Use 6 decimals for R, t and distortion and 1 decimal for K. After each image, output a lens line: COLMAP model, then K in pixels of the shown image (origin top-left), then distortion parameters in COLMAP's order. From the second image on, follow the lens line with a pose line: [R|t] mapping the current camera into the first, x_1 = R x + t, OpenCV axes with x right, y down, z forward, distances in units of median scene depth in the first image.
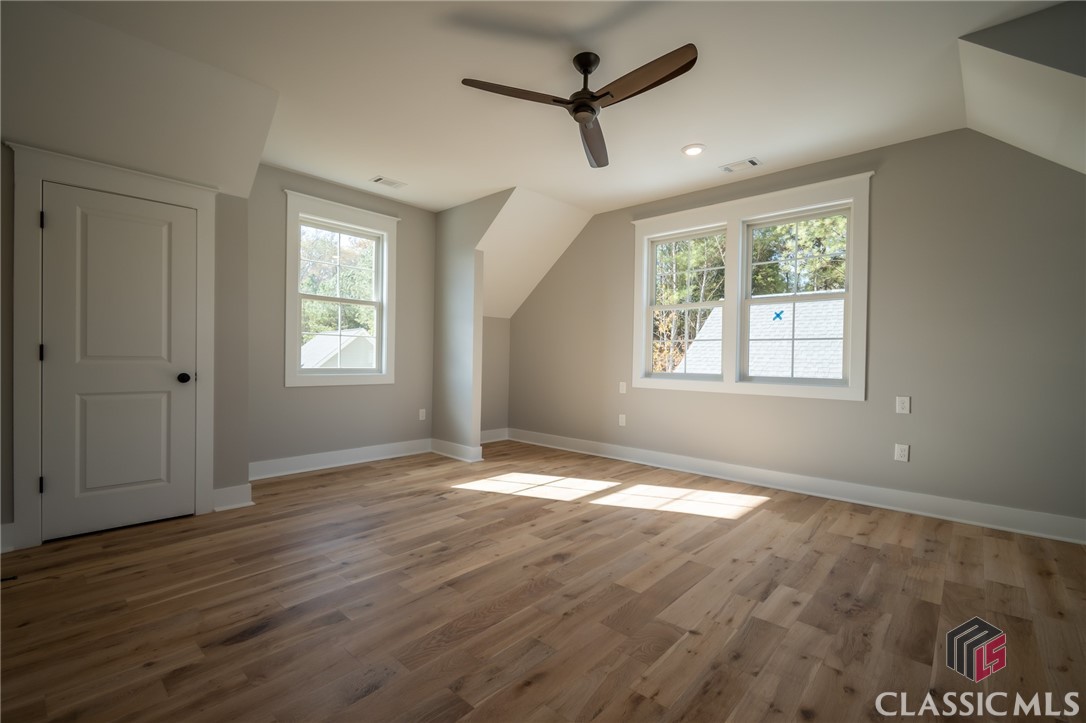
lens RADIAL K [[477.7, 0, 544.4], [0, 477.7, 362.0], [0, 0, 1]] dist [0.008186, -0.004582]
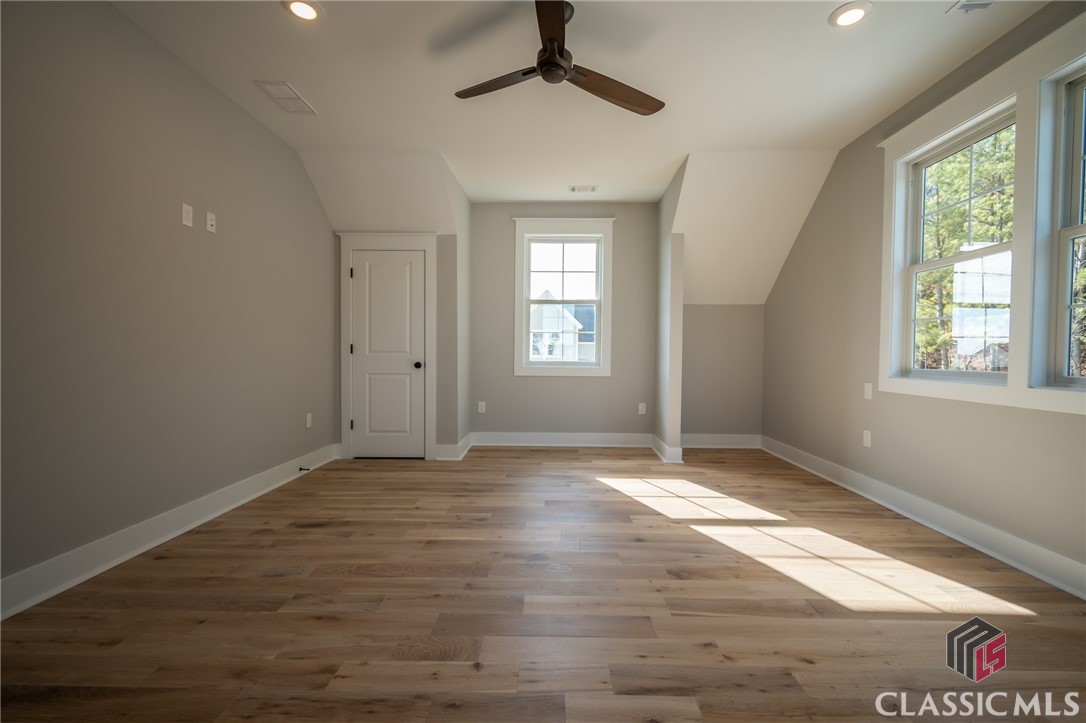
lens RADIAL K [[477.7, 0, 544.4], [0, 477.7, 362.0], [0, 0, 1]] dist [0.008186, -0.004582]
pose [[0.656184, 0.002547, -0.754596, 0.604940], [-0.002662, 0.999996, 0.001061, 0.020013], [0.754596, 0.001313, 0.656189, 0.320959]]
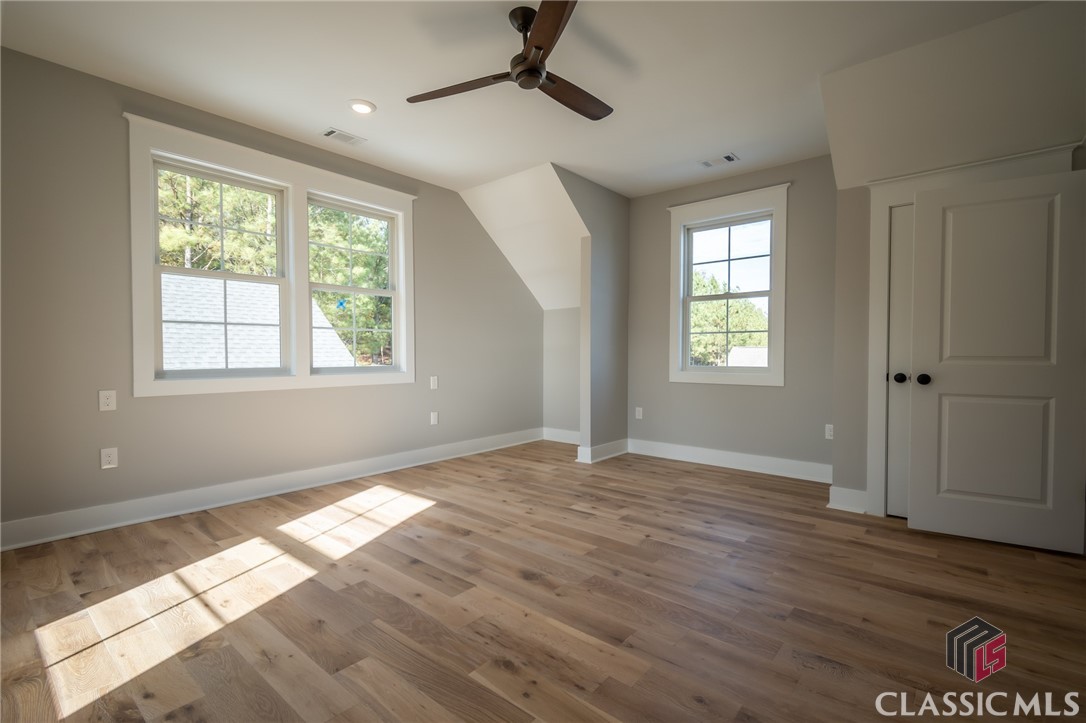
lens RADIAL K [[496.2, 0, 543.0], [0, 496.2, 361.5], [0, 0, 1]] dist [0.007468, -0.001136]
pose [[-0.032238, -0.034019, 0.998901, -0.702292], [0.006861, 0.999389, 0.034257, -0.015018], [-0.999457, 0.007957, -0.031985, 0.811821]]
